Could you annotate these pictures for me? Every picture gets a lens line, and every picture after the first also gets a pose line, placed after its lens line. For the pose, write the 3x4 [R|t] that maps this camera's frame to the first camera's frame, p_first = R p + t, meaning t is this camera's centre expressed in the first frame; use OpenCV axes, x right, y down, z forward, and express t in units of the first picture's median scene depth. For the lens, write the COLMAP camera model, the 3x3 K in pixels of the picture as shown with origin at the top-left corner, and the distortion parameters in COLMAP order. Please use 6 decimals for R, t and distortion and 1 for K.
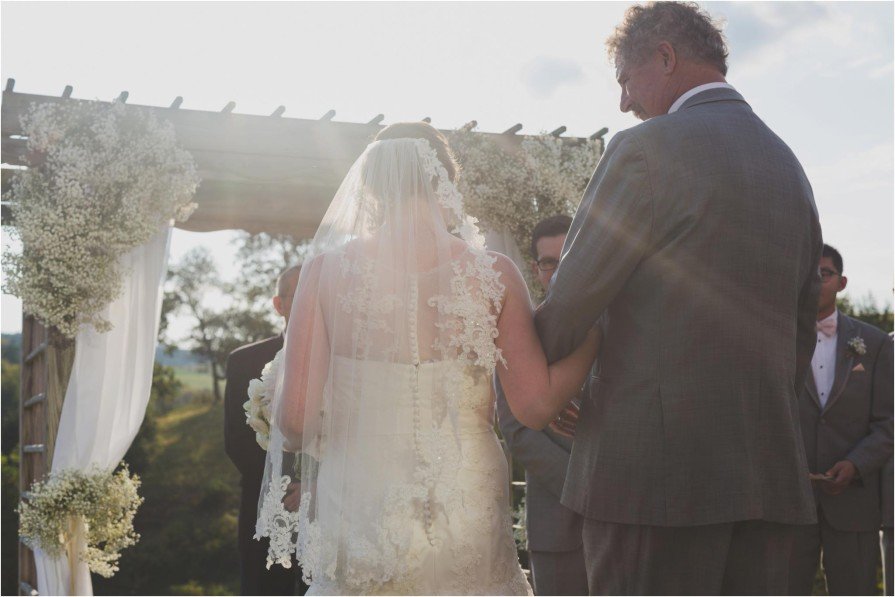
lens RADIAL K [[1311.1, 0, 449.5], [0, 1311.1, 304.0], [0, 0, 1]] dist [0.013833, 0.000000]
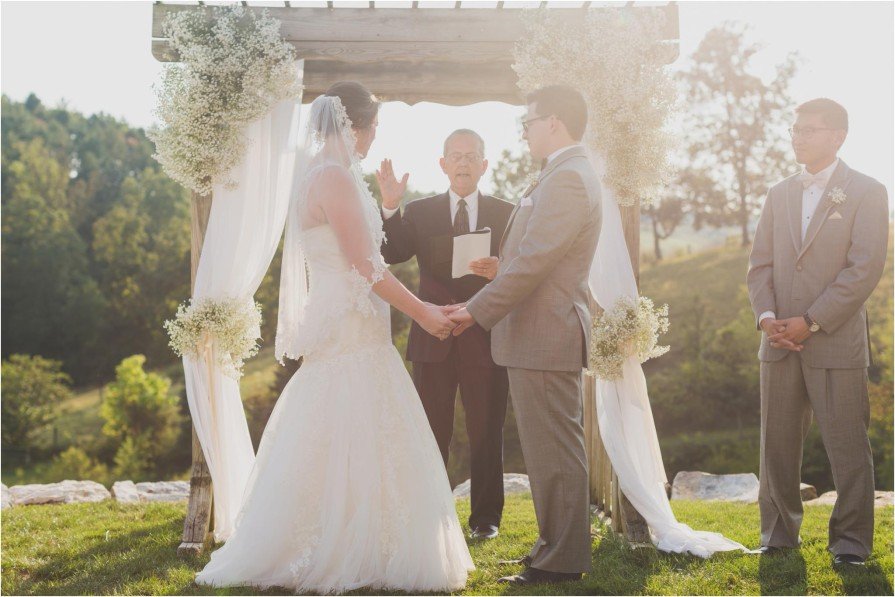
lens RADIAL K [[1311.1, 0, 439.0], [0, 1311.1, 294.0], [0, 0, 1]] dist [0.013833, 0.000000]
pose [[0.941423, 0.011698, -0.337024, 0.363267], [0.023205, 0.994782, 0.099350, -0.000913], [0.336427, -0.101351, 0.936240, -0.137583]]
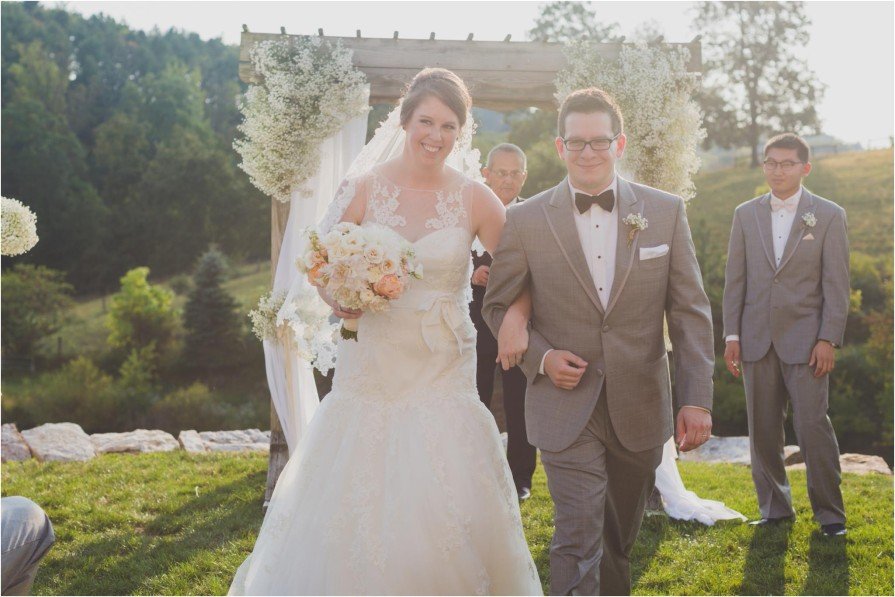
lens RADIAL K [[1311.1, 0, 438.7], [0, 1311.1, 298.0], [0, 0, 1]] dist [0.013833, 0.000000]
pose [[0.939366, 0.053403, -0.338732, 0.383577], [0.003003, 0.986480, 0.163852, -0.109935], [0.342902, -0.154934, 0.926506, -0.330963]]
